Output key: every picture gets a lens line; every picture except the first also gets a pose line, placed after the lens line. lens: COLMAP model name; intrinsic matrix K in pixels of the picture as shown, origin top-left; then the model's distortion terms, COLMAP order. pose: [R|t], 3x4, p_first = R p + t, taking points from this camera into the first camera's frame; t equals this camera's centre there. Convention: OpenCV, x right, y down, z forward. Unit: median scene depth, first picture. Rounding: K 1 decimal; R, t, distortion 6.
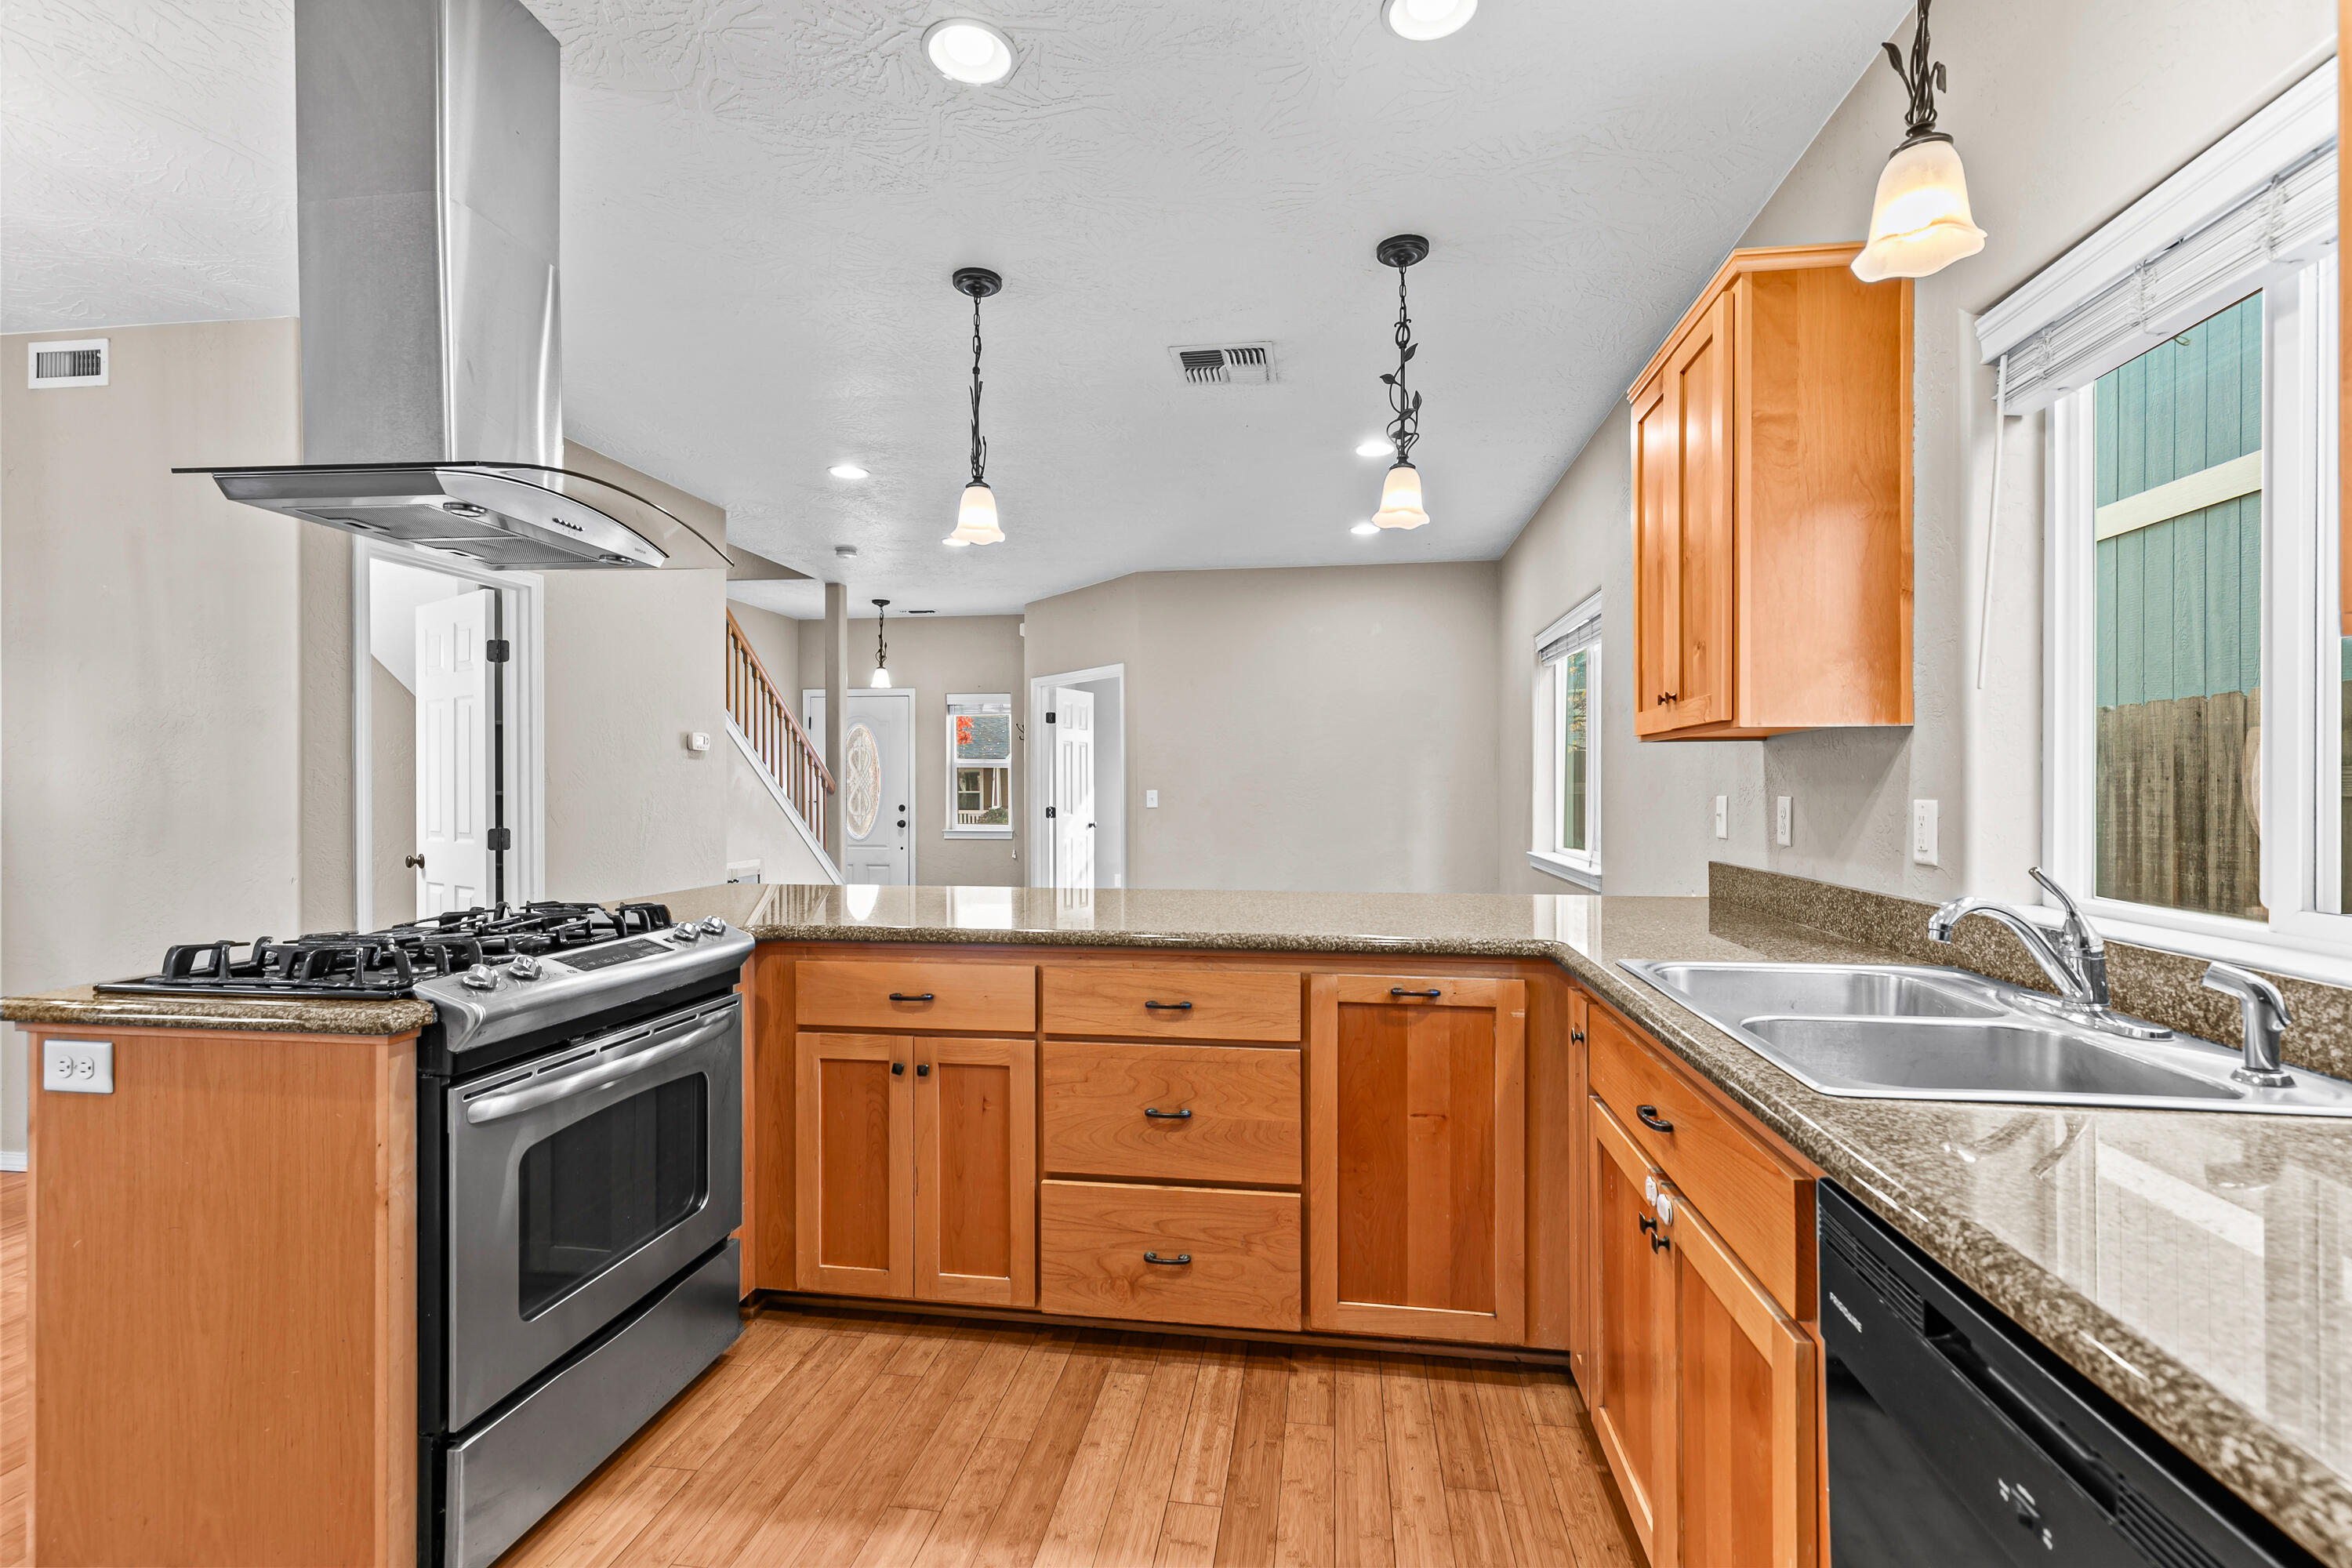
lens RADIAL K [[1057.4, 0, 1185.6], [0, 1057.4, 786.1], [0, 0, 1]] dist [0.010454, -0.000860]
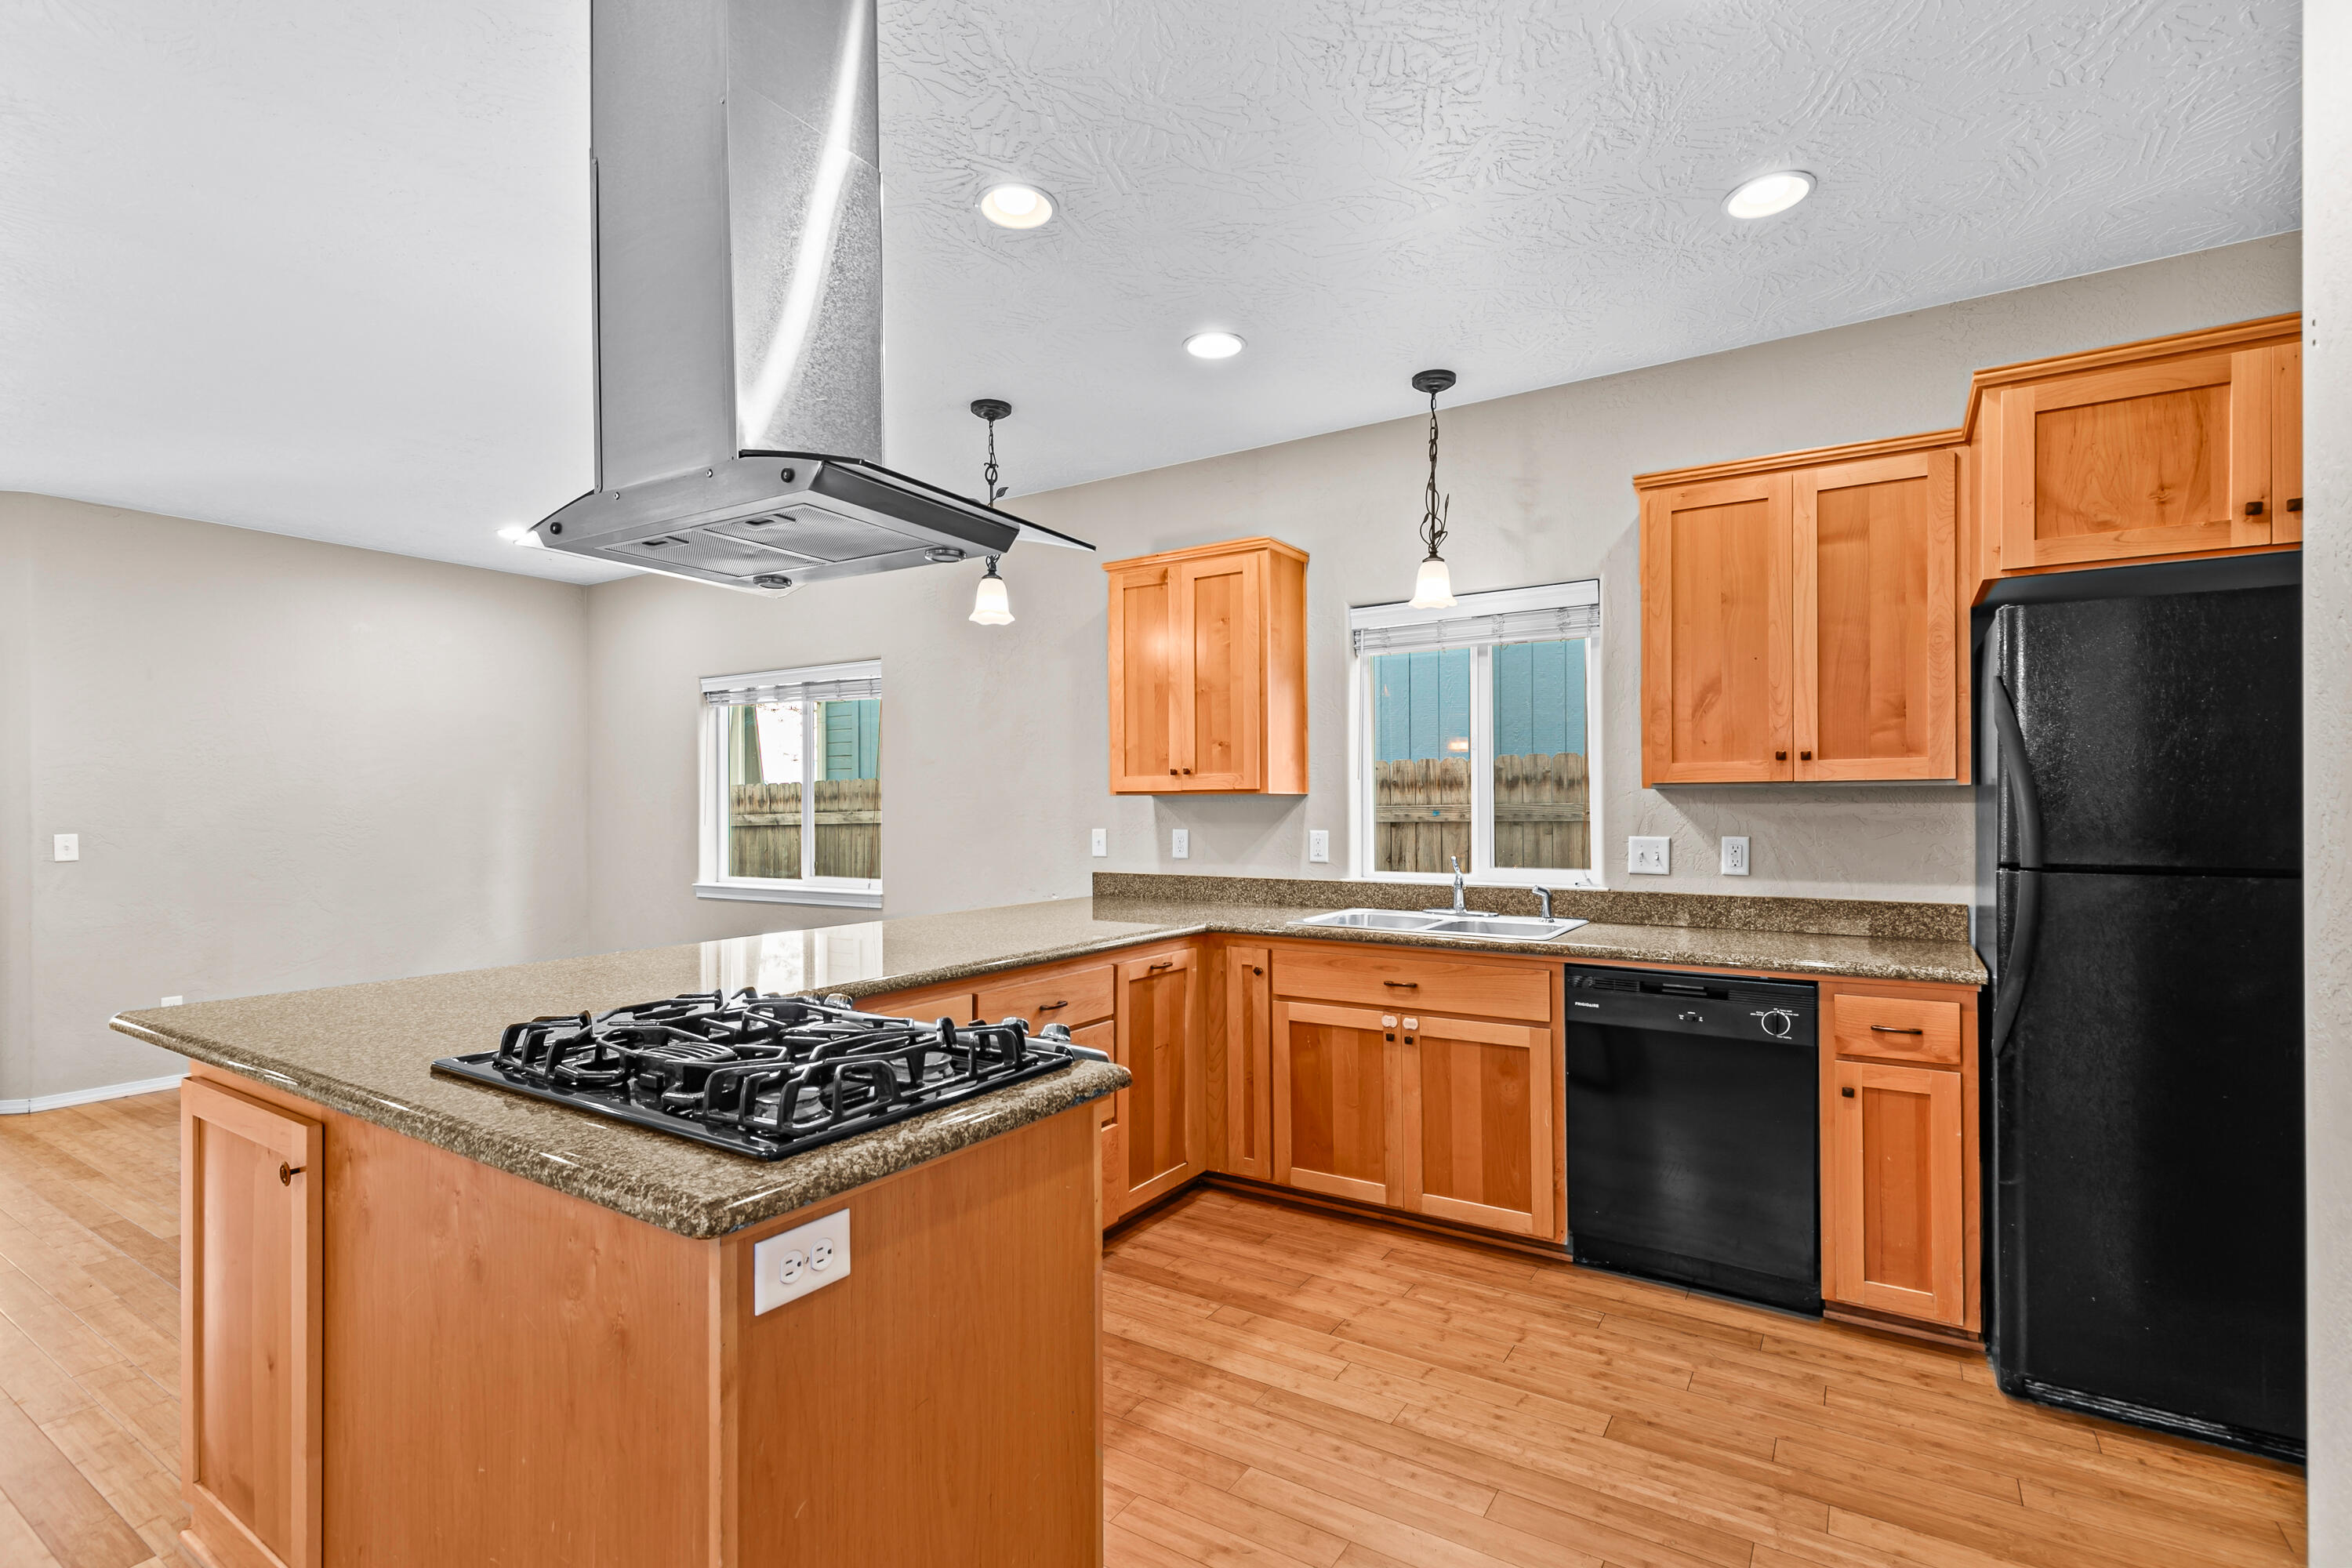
lens RADIAL K [[1080.1, 0, 1167.4], [0, 1080.1, 795.4], [0, 0, 1]] dist [0.017978, -0.000023]
pose [[0.421526, 0.006858, 0.906790, -0.847026], [0.003358, 0.999953, -0.009123, -0.024074], [-0.906810, 0.006890, 0.421483, 0.245305]]
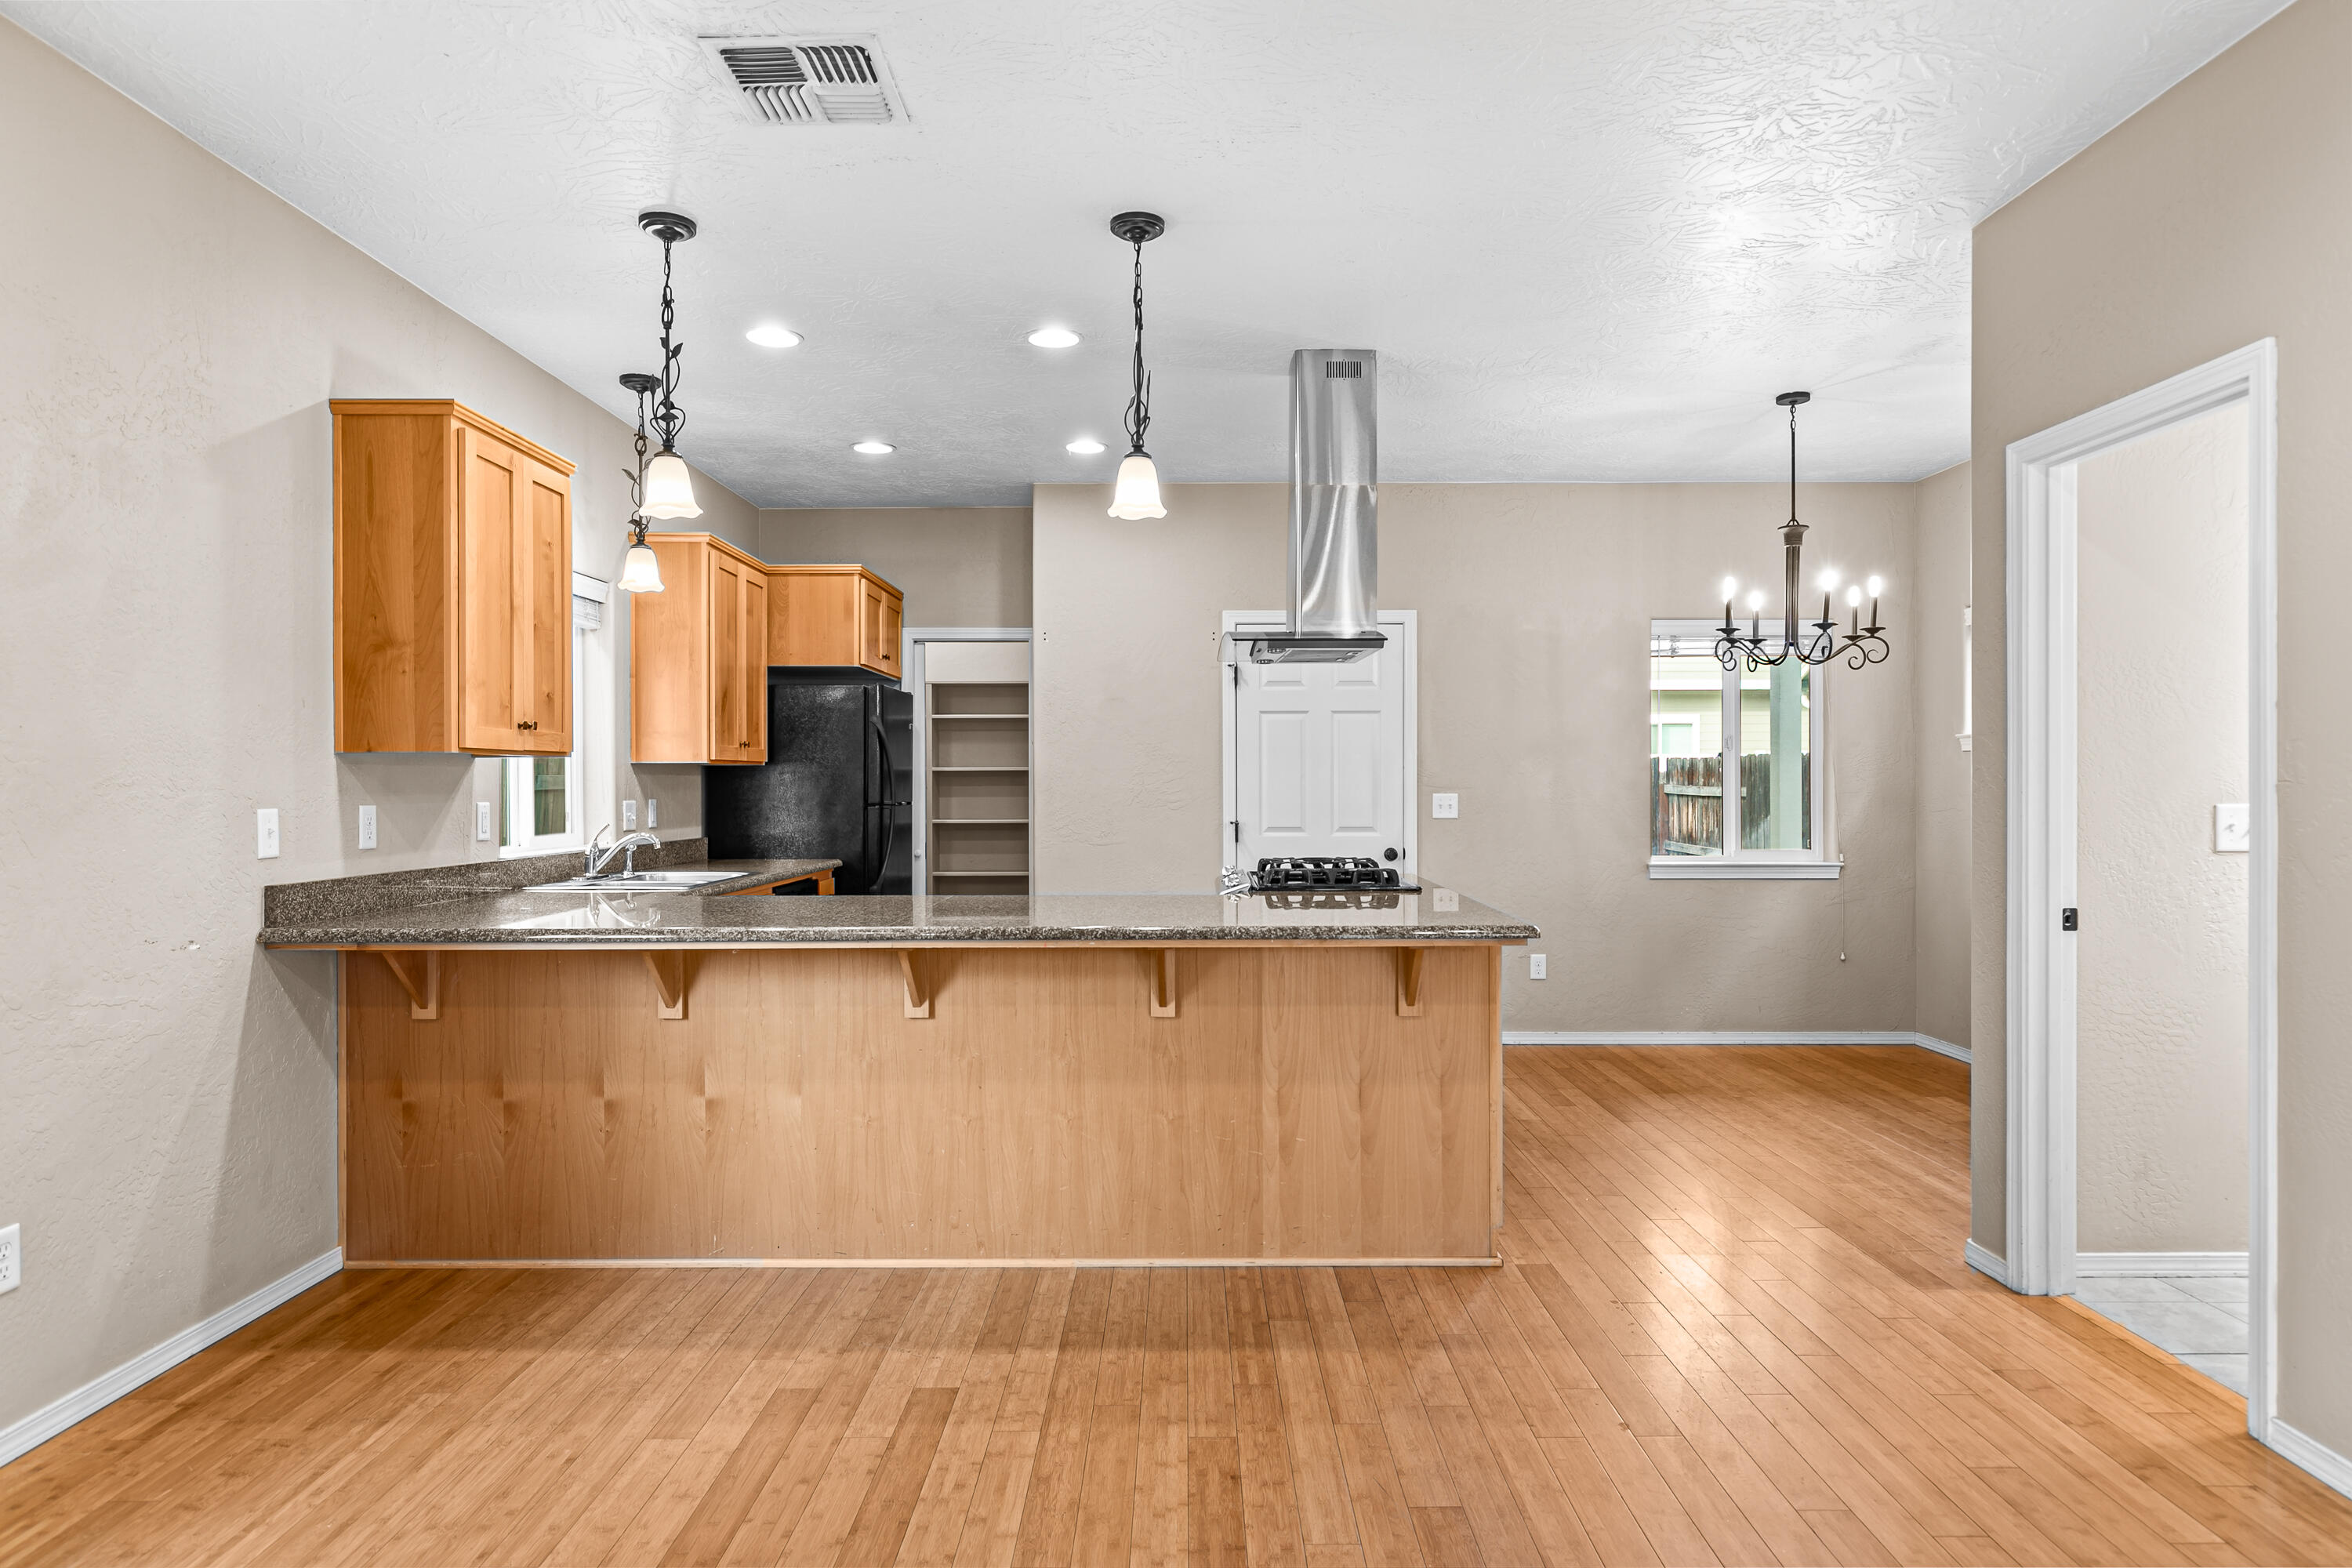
lens RADIAL K [[1381.3, 0, 1184.6], [0, 1381.3, 789.0], [0, 0, 1]] dist [0.004381, 0.000845]
pose [[-0.990481, 0.005034, -0.137558, -0.073984], [0.004520, 0.999982, 0.004046, -0.007697], [0.137575, 0.003386, -0.990486, 2.156028]]
